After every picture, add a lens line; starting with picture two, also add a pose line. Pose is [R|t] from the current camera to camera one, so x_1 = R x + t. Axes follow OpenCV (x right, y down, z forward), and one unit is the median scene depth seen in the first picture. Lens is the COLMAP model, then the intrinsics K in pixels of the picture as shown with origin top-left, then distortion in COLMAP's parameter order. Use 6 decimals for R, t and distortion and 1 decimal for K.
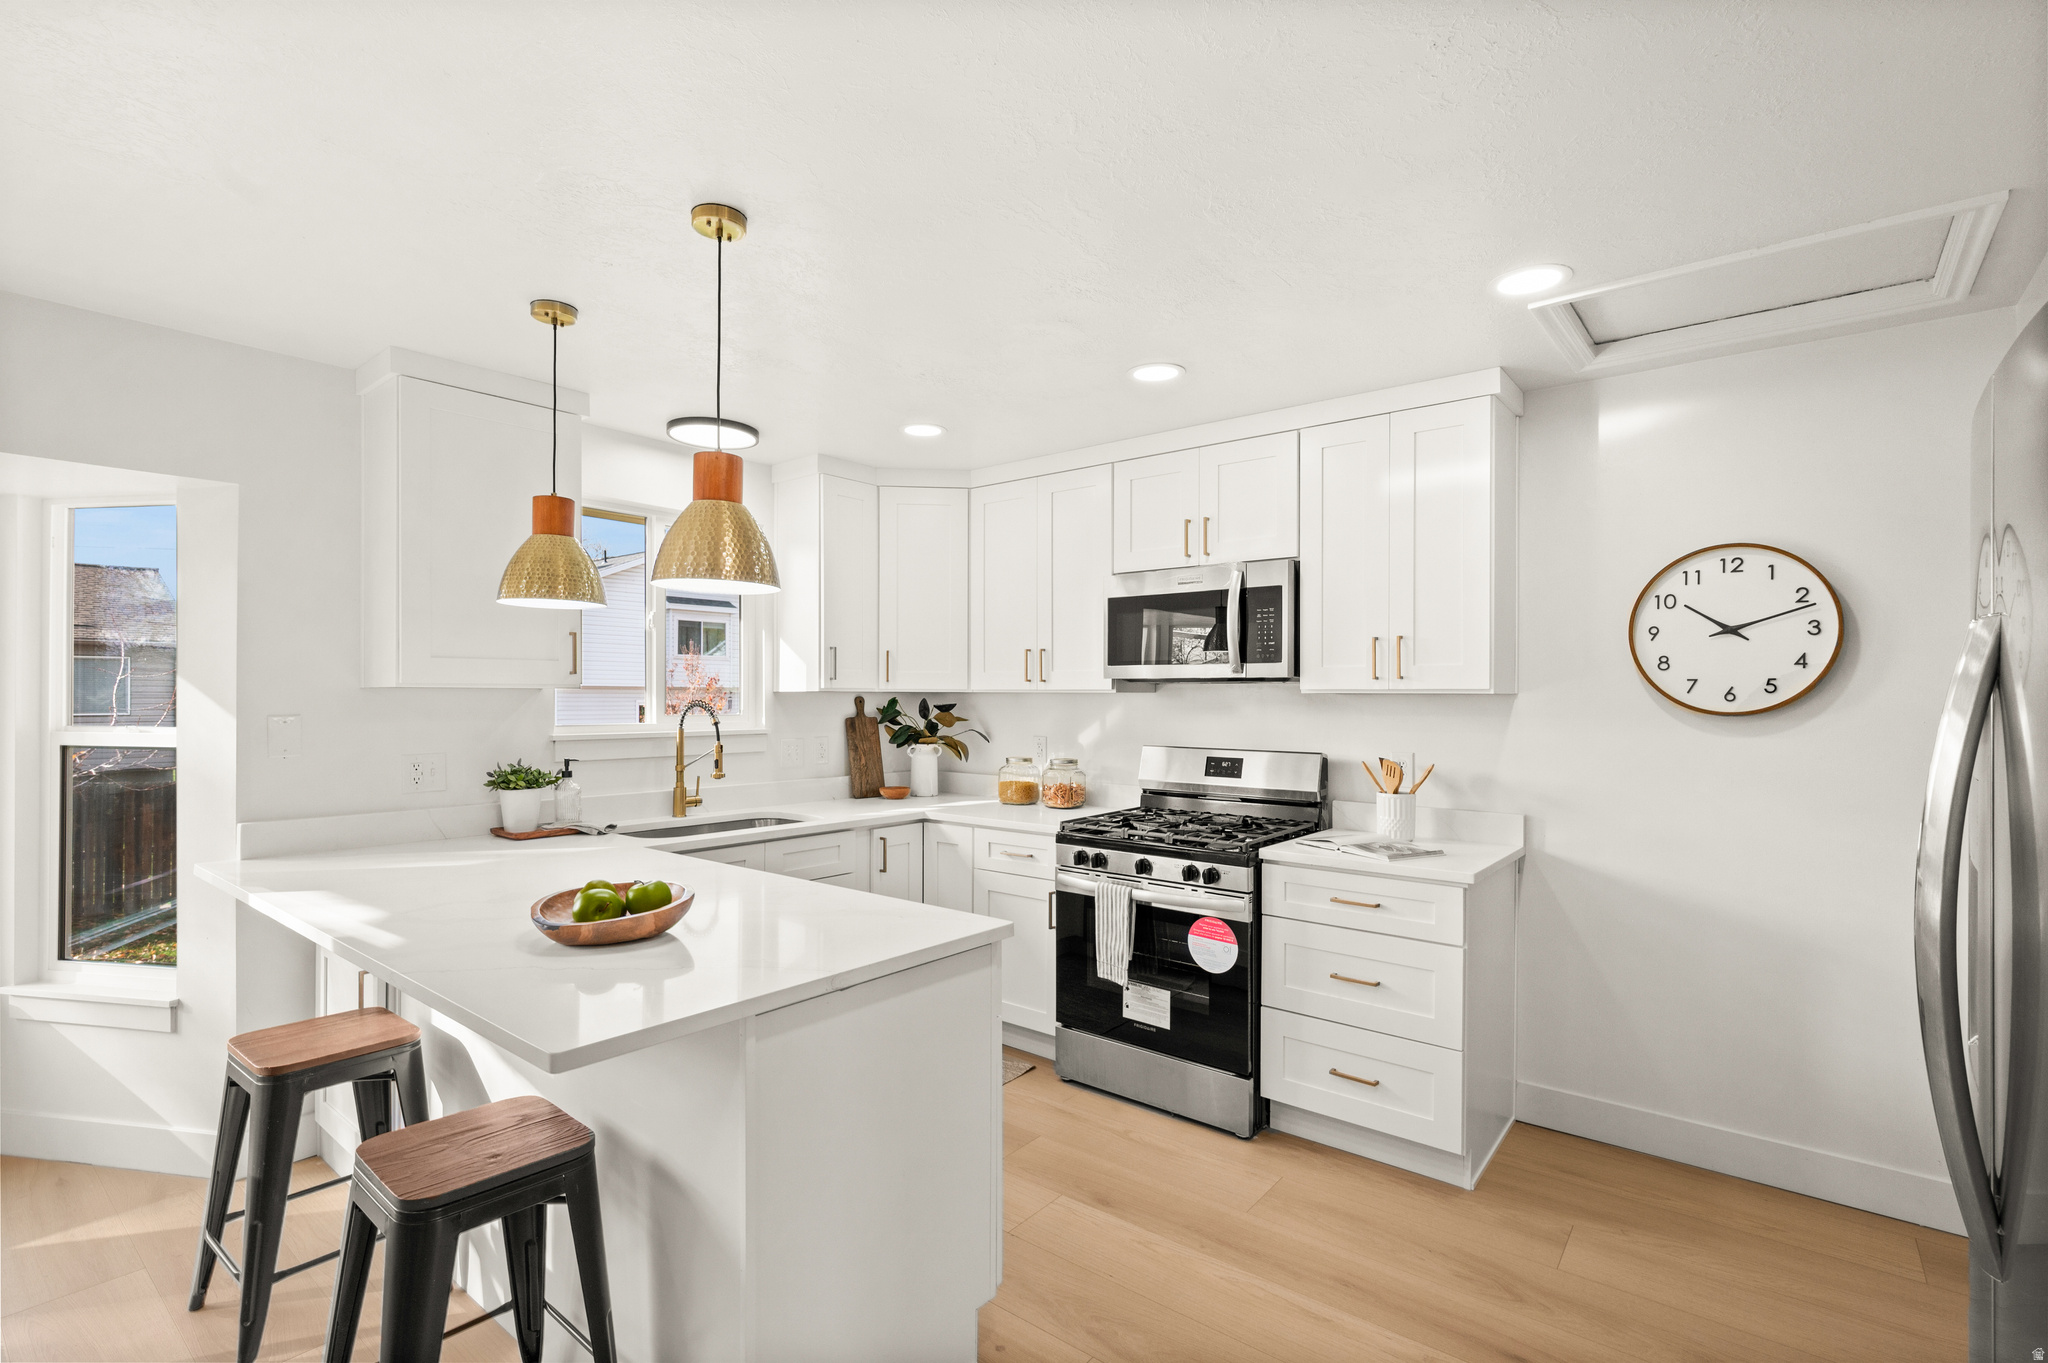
lens RADIAL K [[936.0, 0, 1019.8], [0, 936.0, 696.0], [0, 0, 1]] dist [0.007283, -0.000172]
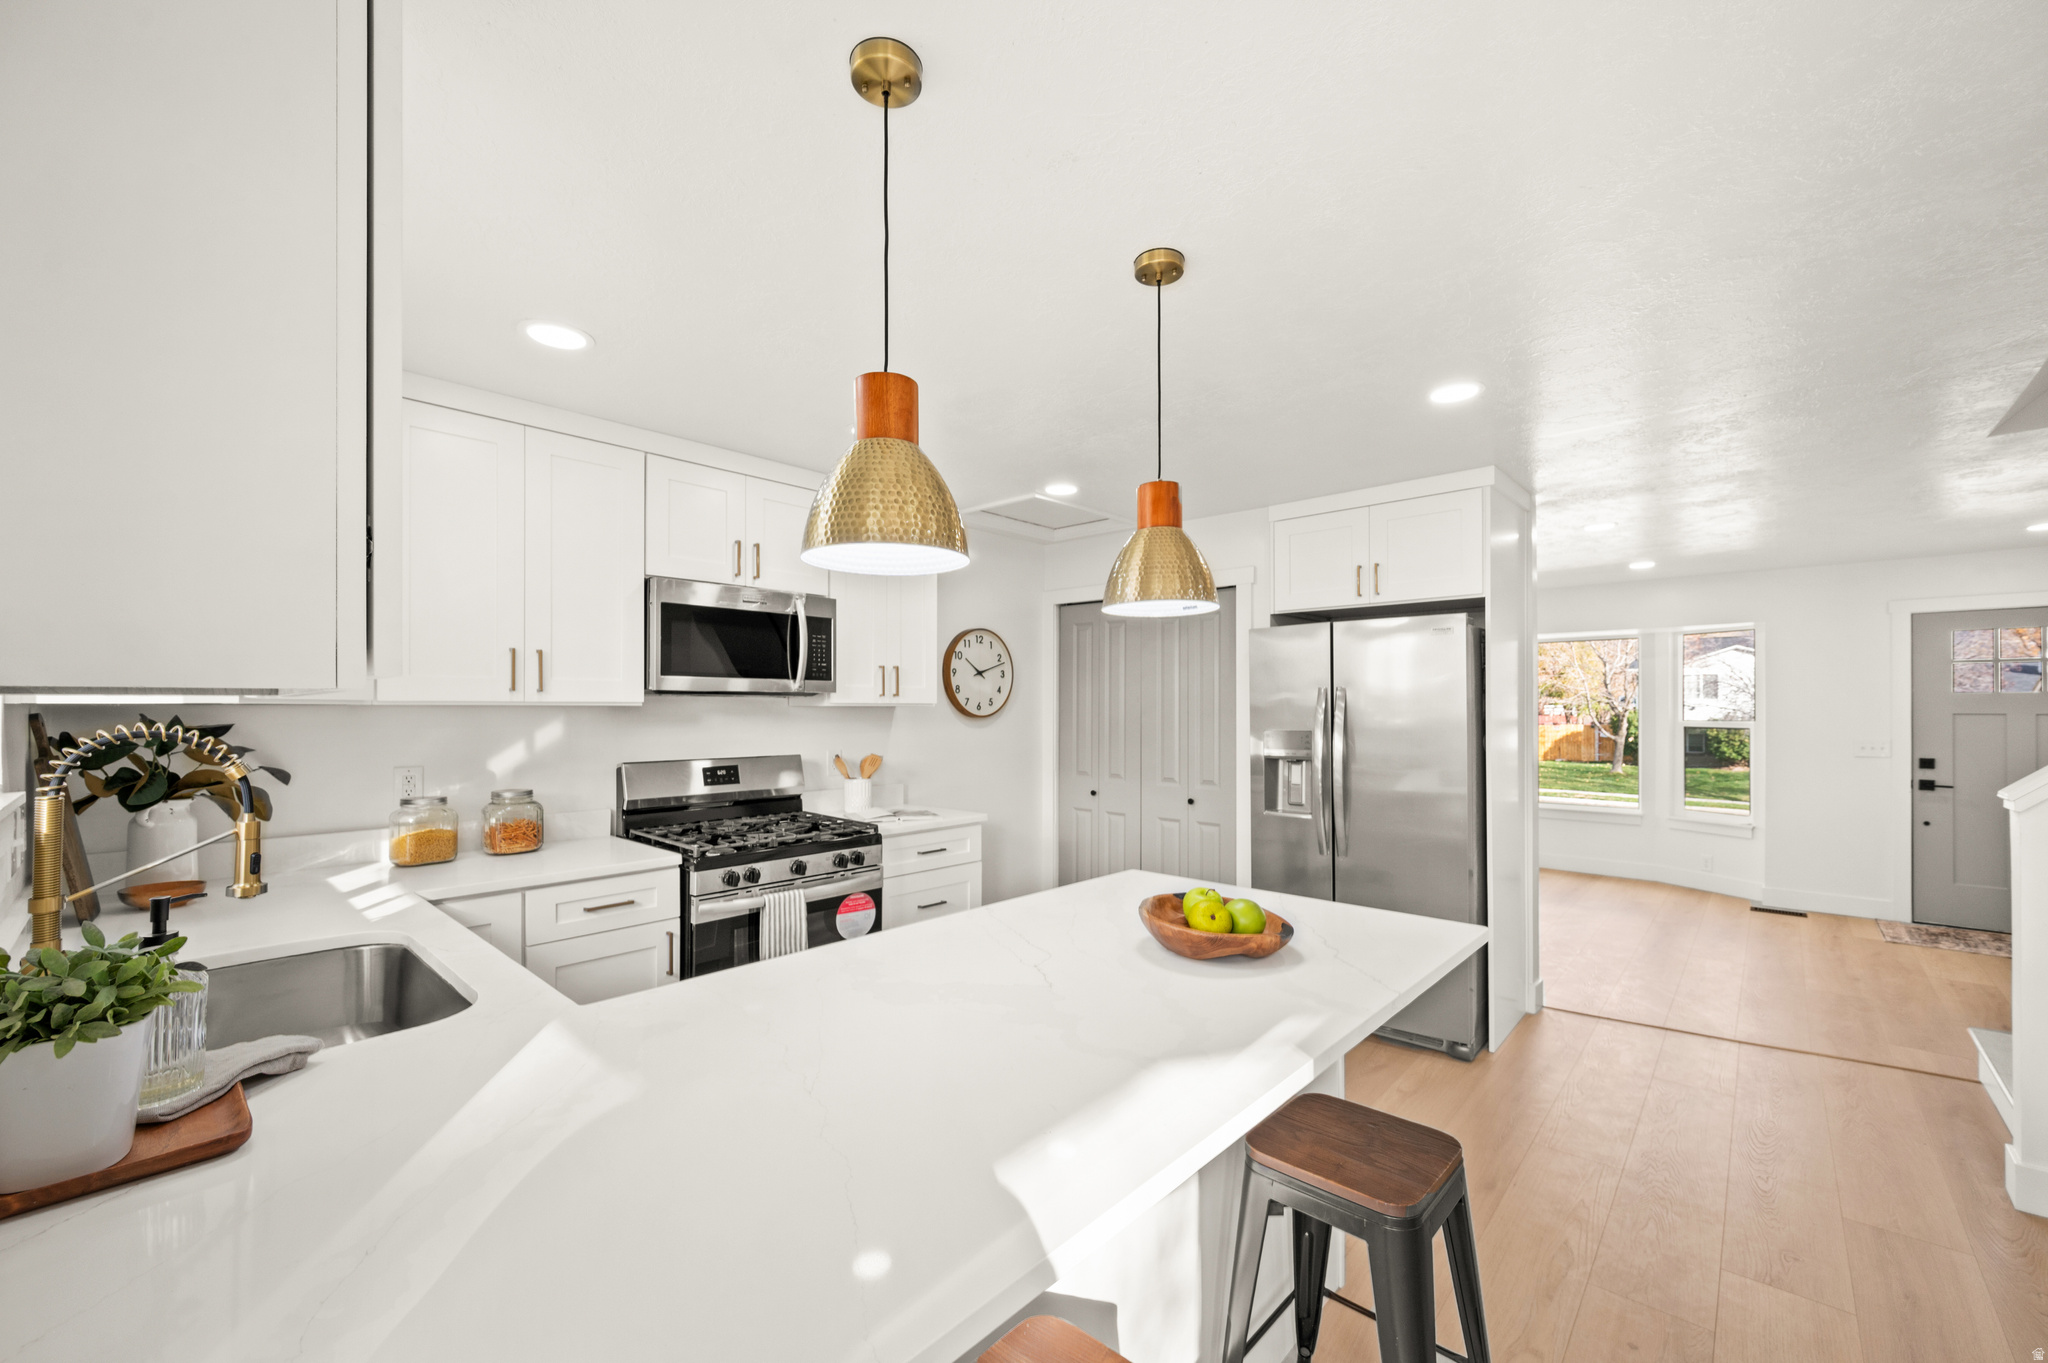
lens RADIAL K [[809.2, 0, 1035.0], [0, 809.2, 700.4], [0, 0, 1]] dist [-0.001146, 0.000282]
pose [[0.061314, 0.004891, 0.998107, -0.681470], [0.001579, 0.999986, -0.004998, -0.004159], [-0.998117, 0.001883, 0.061306, 0.591609]]
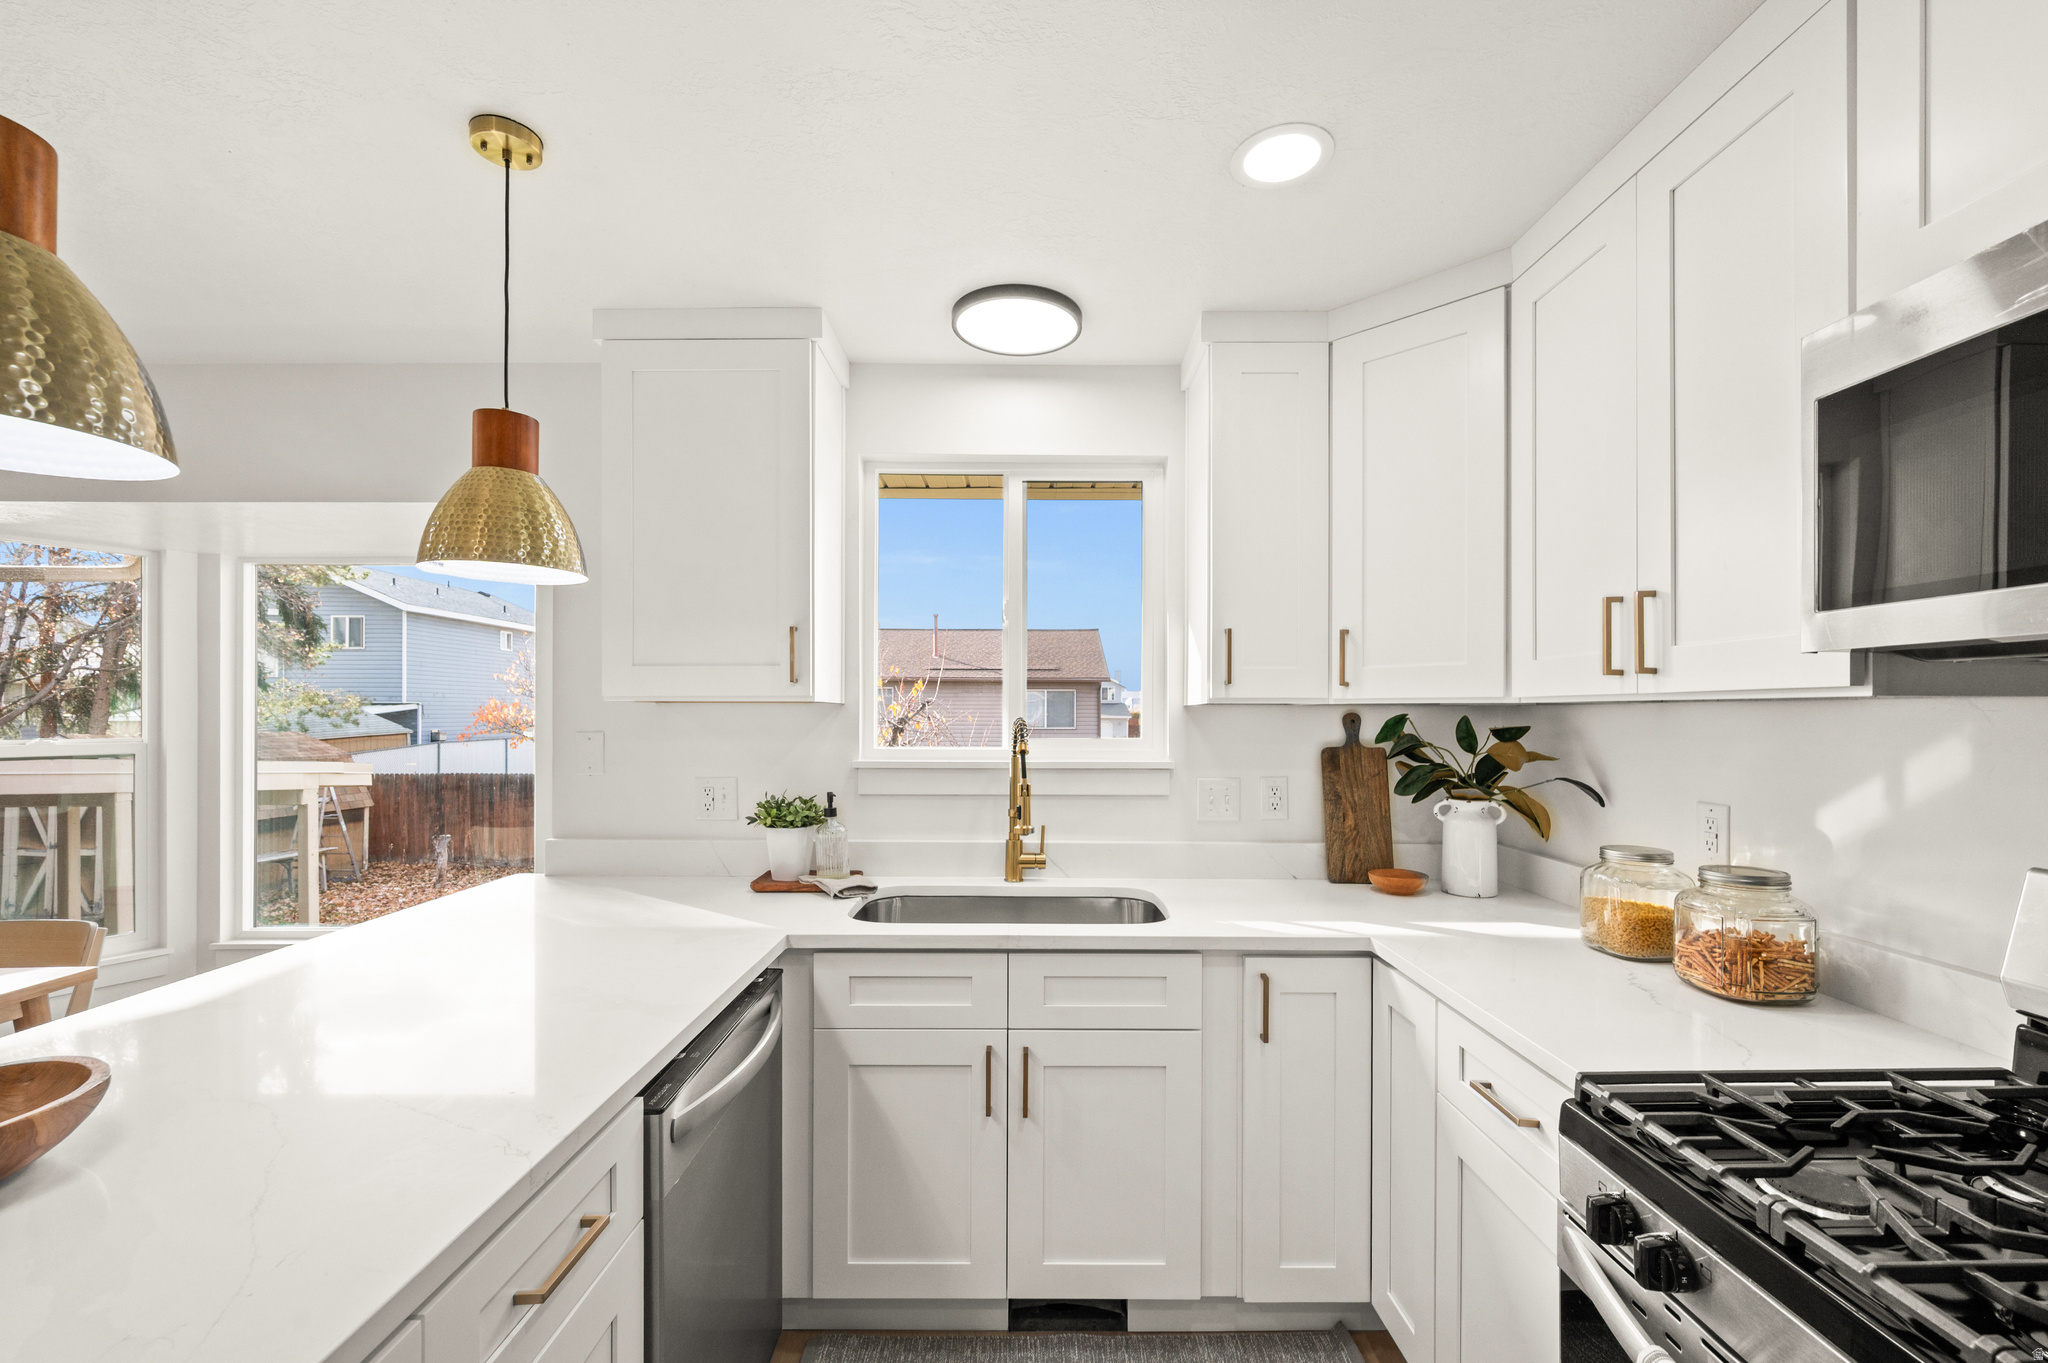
lens RADIAL K [[849.7, 0, 1035.3], [0, 849.7, 714.0], [0, 0, 1]] dist [-0.000996, -0.000546]
pose [[0.636206, -0.002028, -0.771517, 0.150352], [-0.001033, 0.999993, -0.003480, 0.004333], [0.771519, 0.003011, 0.636199, 0.618973]]
